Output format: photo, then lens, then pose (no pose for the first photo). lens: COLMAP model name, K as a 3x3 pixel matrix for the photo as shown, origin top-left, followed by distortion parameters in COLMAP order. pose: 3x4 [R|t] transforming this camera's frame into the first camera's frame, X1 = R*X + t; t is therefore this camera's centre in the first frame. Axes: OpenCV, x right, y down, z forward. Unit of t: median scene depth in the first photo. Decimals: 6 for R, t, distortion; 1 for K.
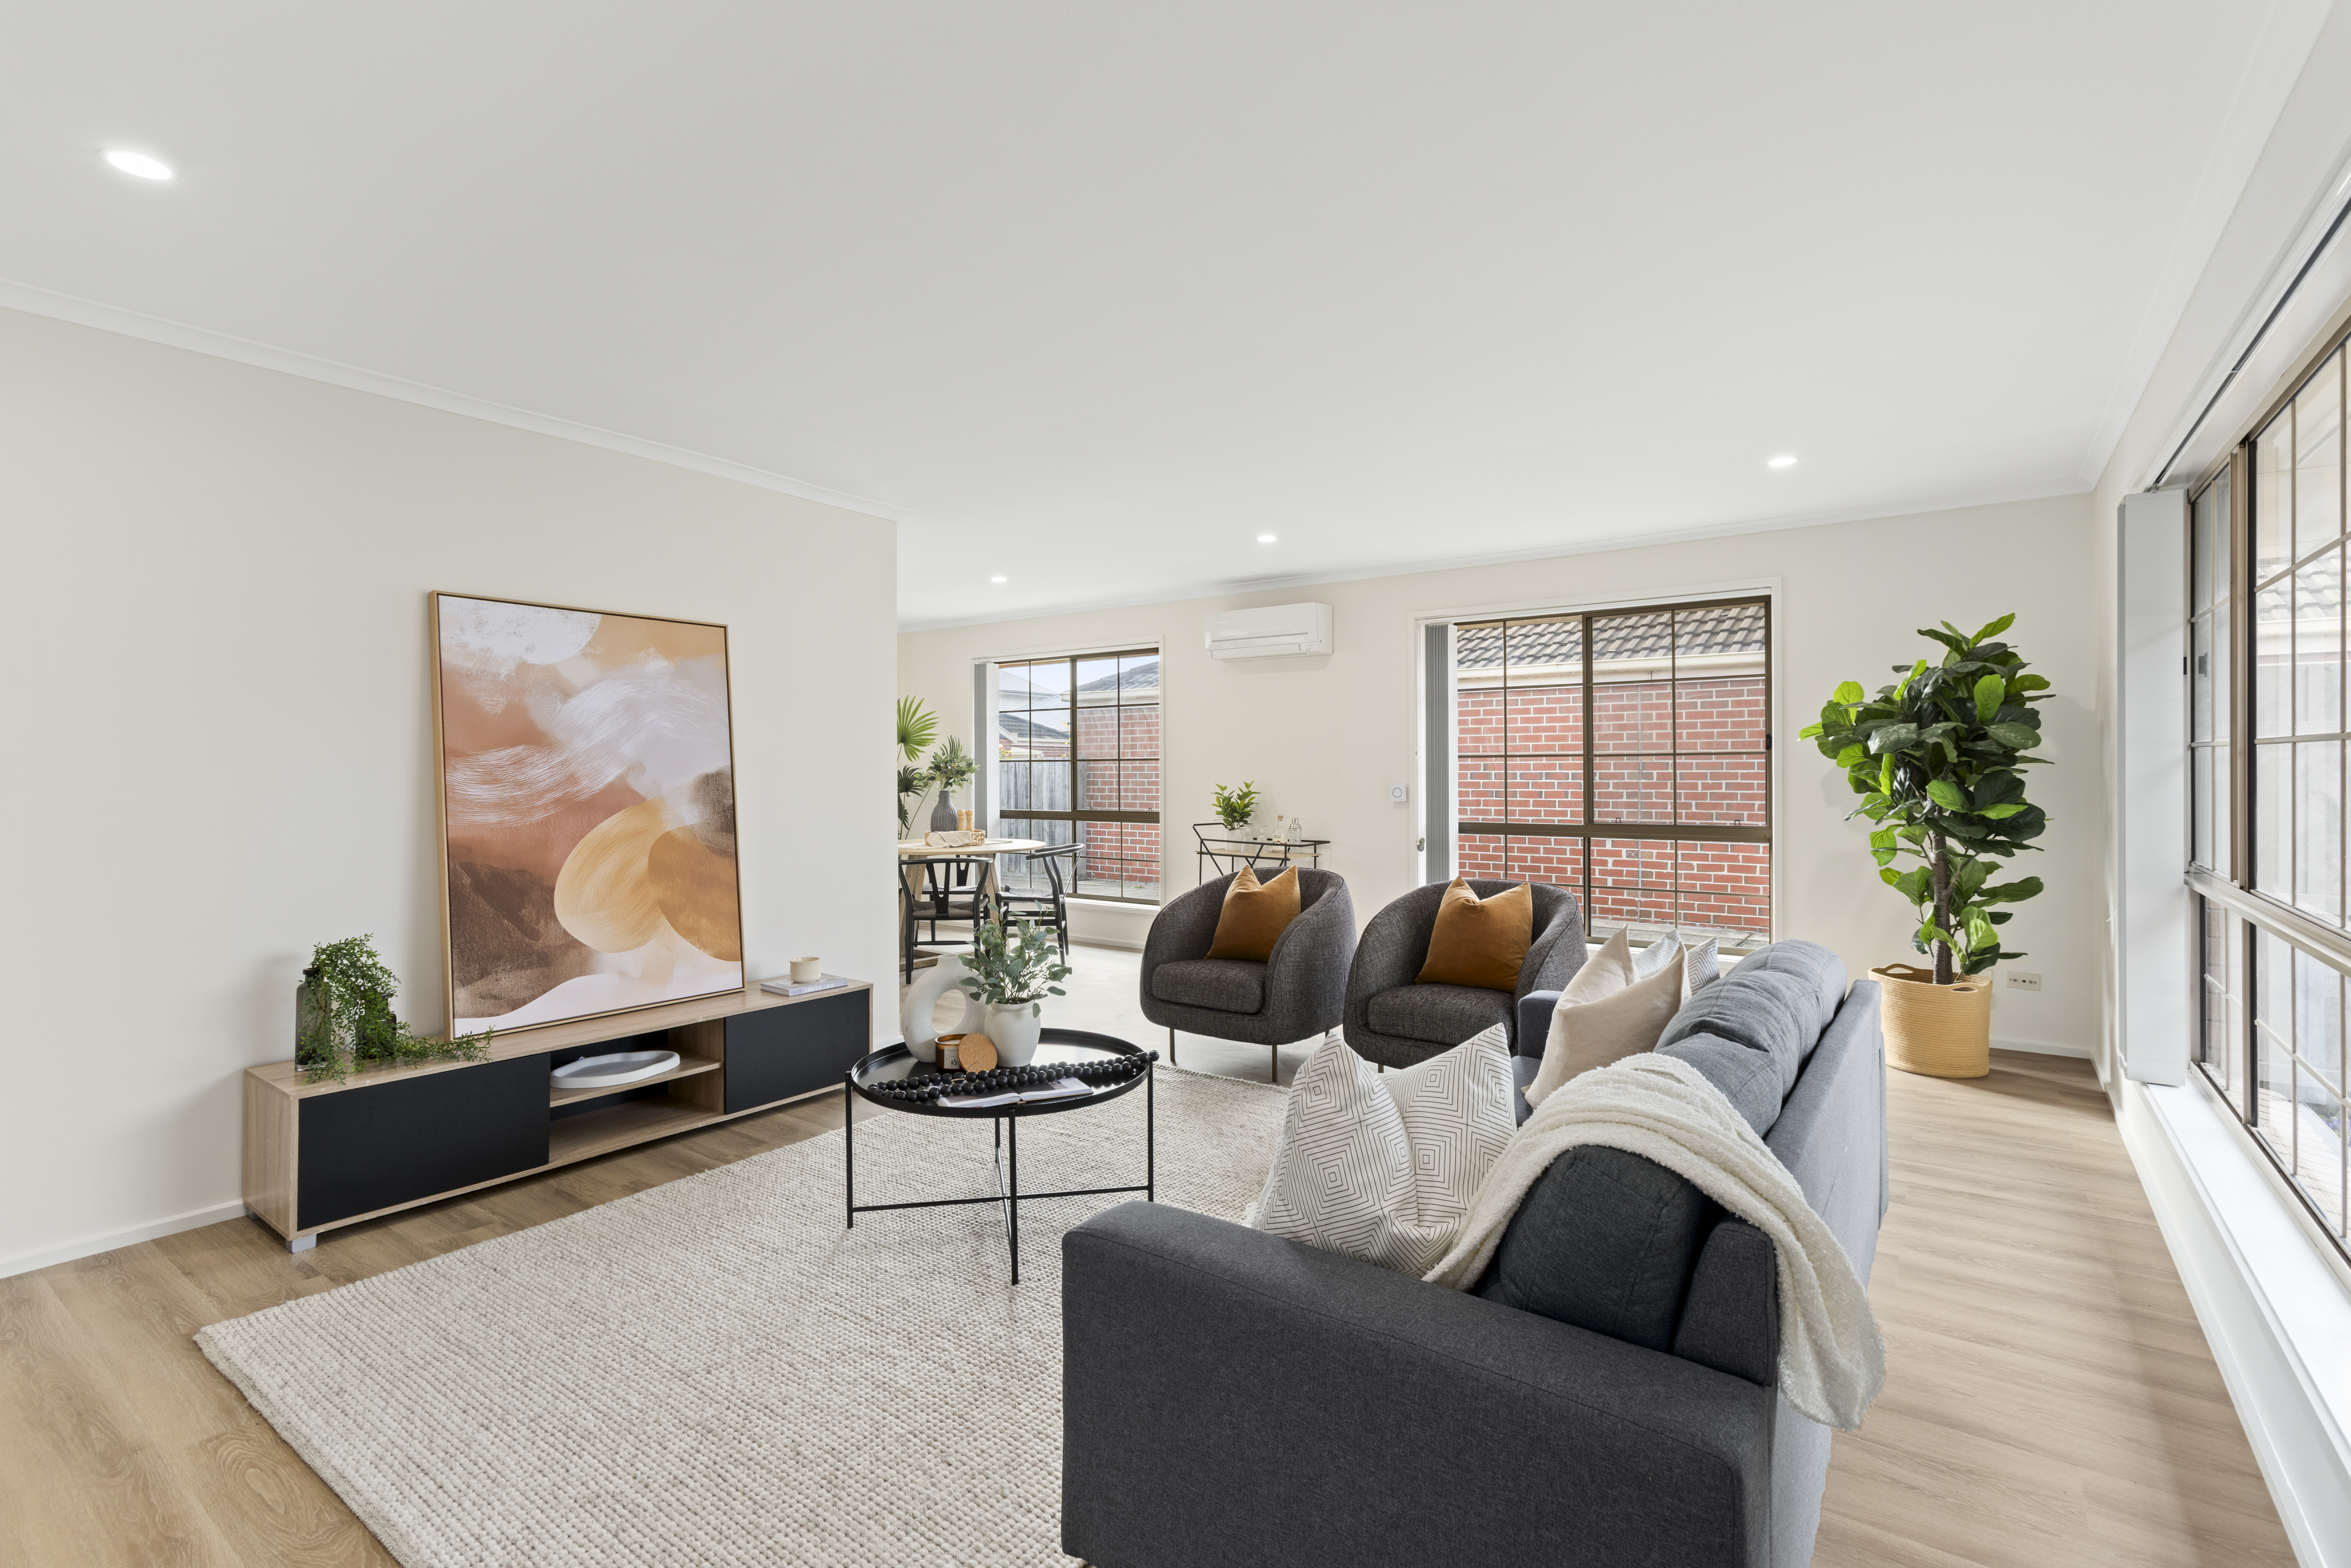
lens RADIAL K [[1060.4, 0, 1170.3], [0, 1060.4, 774.9], [0, 0, 1]] dist [-0.007601, 0.001174]
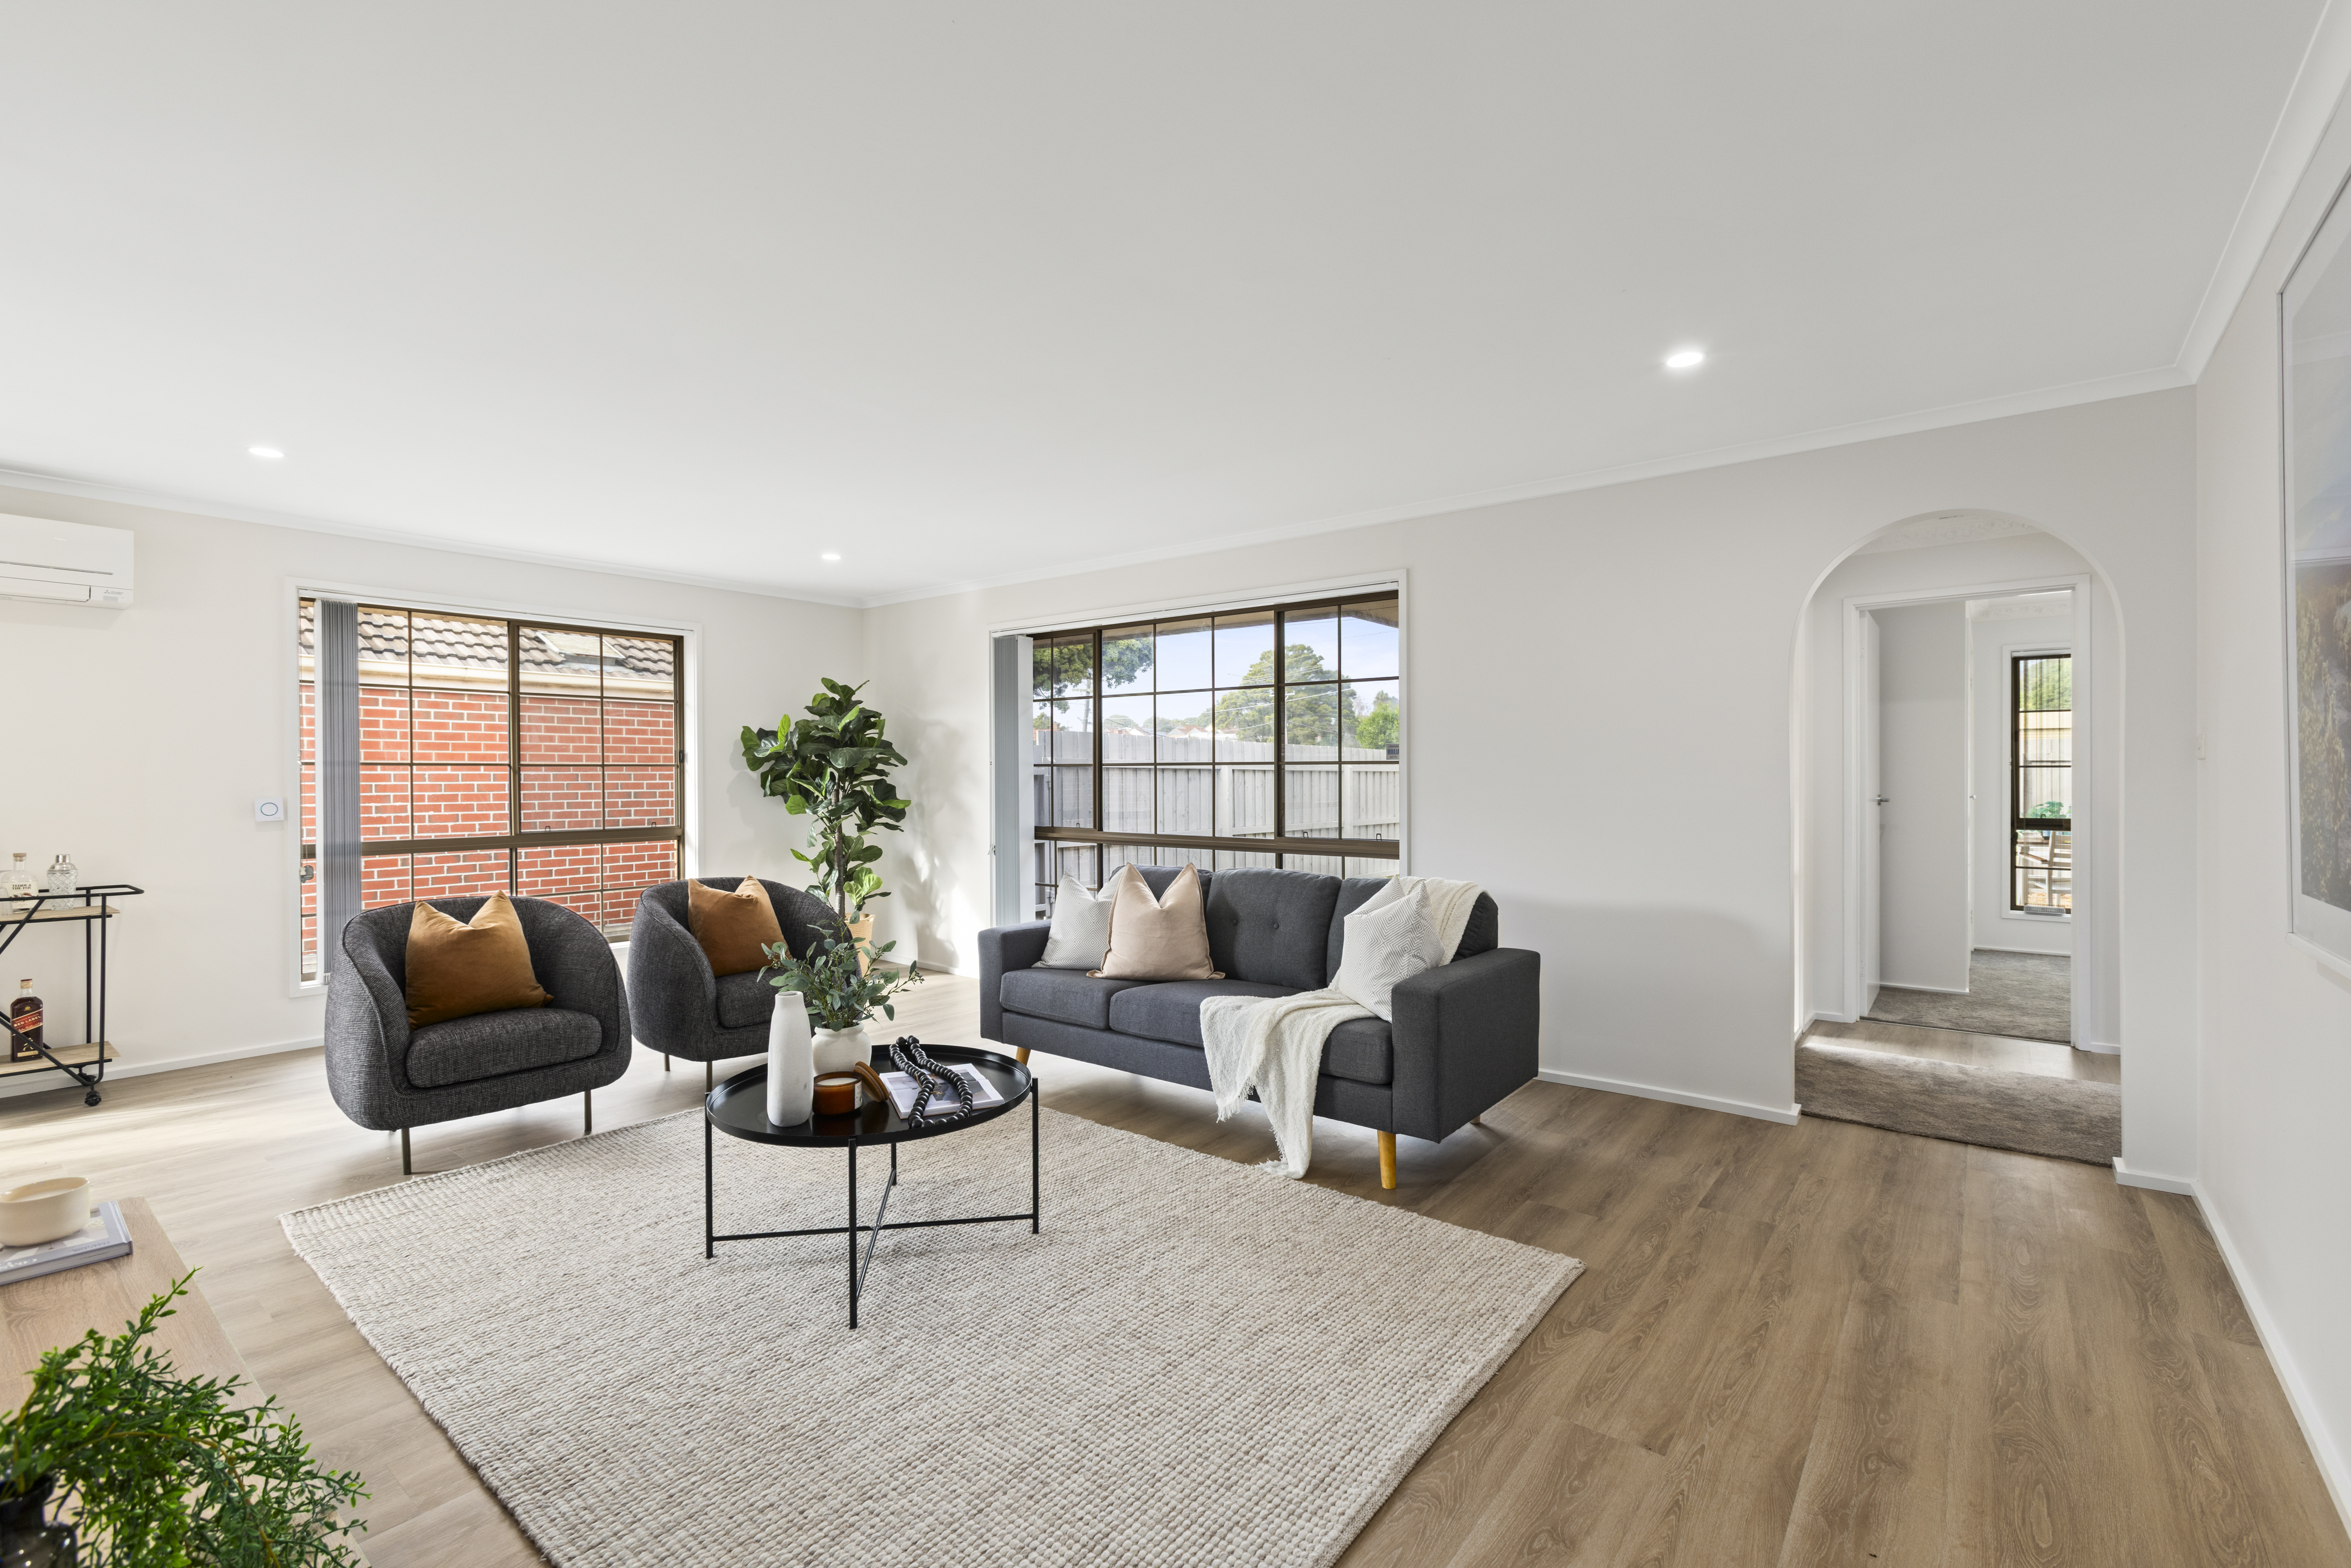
lens RADIAL K [[1060.4, 0, 1164.0], [0, 1060.4, 781.3], [0, 0, 1]] dist [-0.007601, 0.001174]
pose [[0.036883, 0.004430, 0.999310, -0.560257], [0.004954, 0.999977, -0.004616, 0.003801], [-0.999307, 0.005120, 0.036860, 0.364610]]
